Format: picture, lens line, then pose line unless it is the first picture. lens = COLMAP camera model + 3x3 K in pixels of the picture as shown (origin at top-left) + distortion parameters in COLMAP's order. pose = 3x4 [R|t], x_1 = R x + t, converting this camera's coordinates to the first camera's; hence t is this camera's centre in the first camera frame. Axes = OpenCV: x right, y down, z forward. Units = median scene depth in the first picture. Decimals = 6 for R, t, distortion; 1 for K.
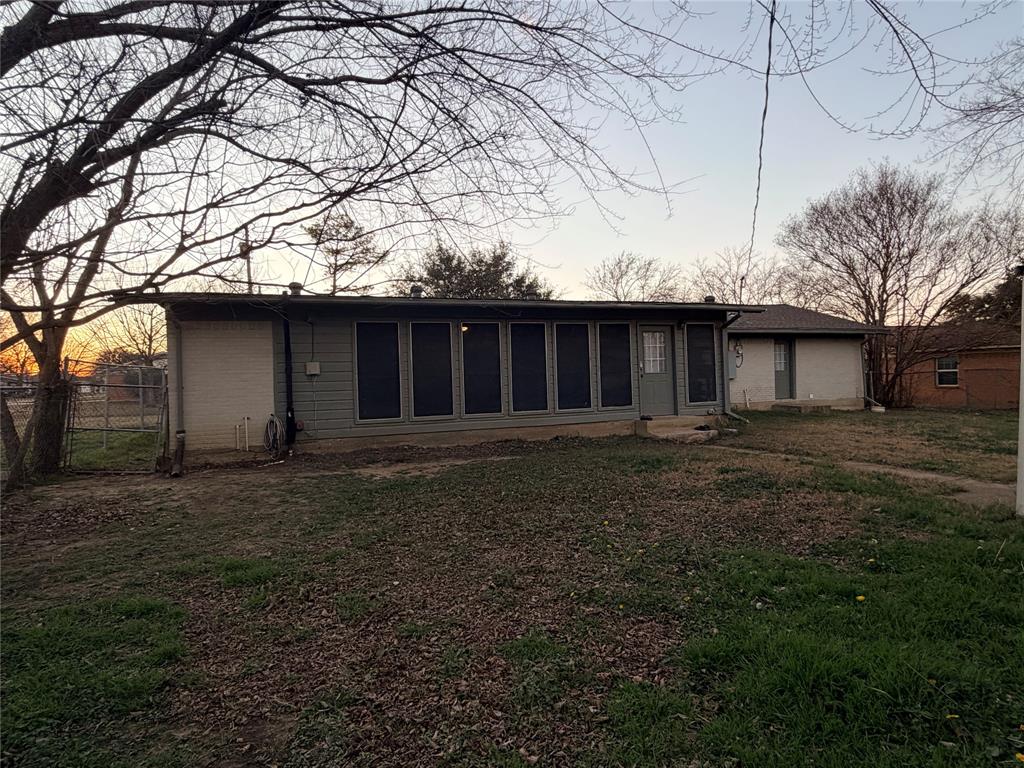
lens RADIAL K [[555.1, 0, 509.7], [0, 555.1, 382.3], [0, 0, 1]] dist [0.000543, -0.000457]
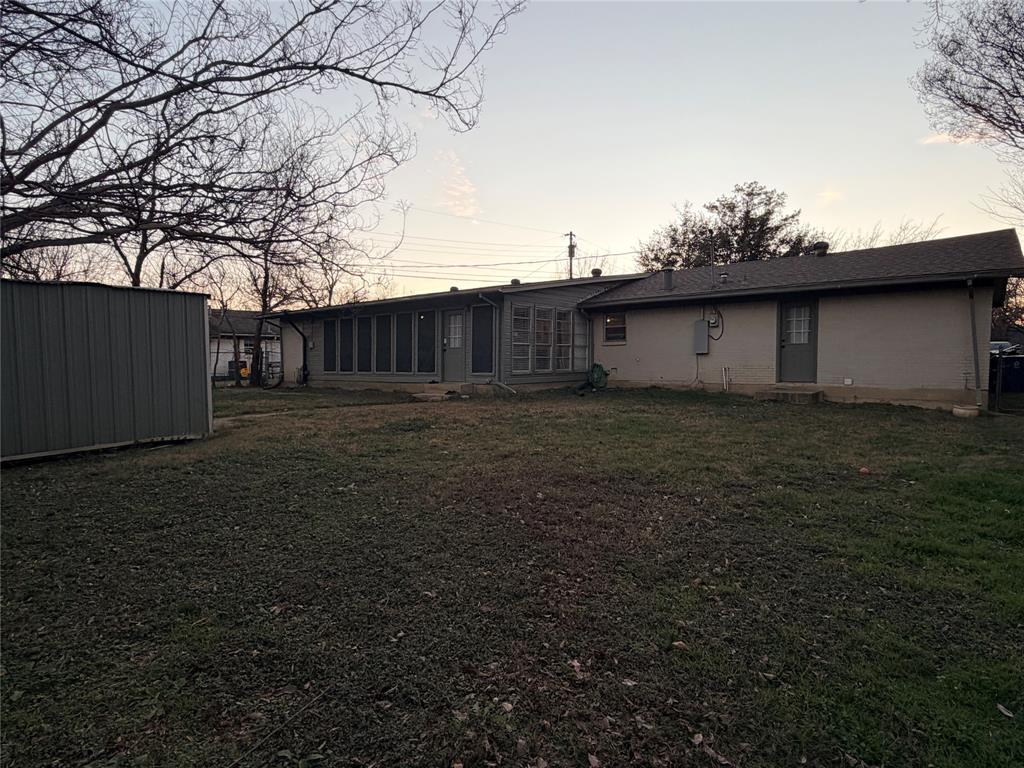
lens RADIAL K [[555.1, 0, 509.7], [0, 555.1, 382.3], [0, 0, 1]] dist [0.000543, -0.000457]
pose [[0.528194, 0.063672, -0.846733, 1.311208], [-0.009206, 0.997555, 0.069271, -0.026063], [0.849074, -0.028793, 0.527489, 0.401008]]
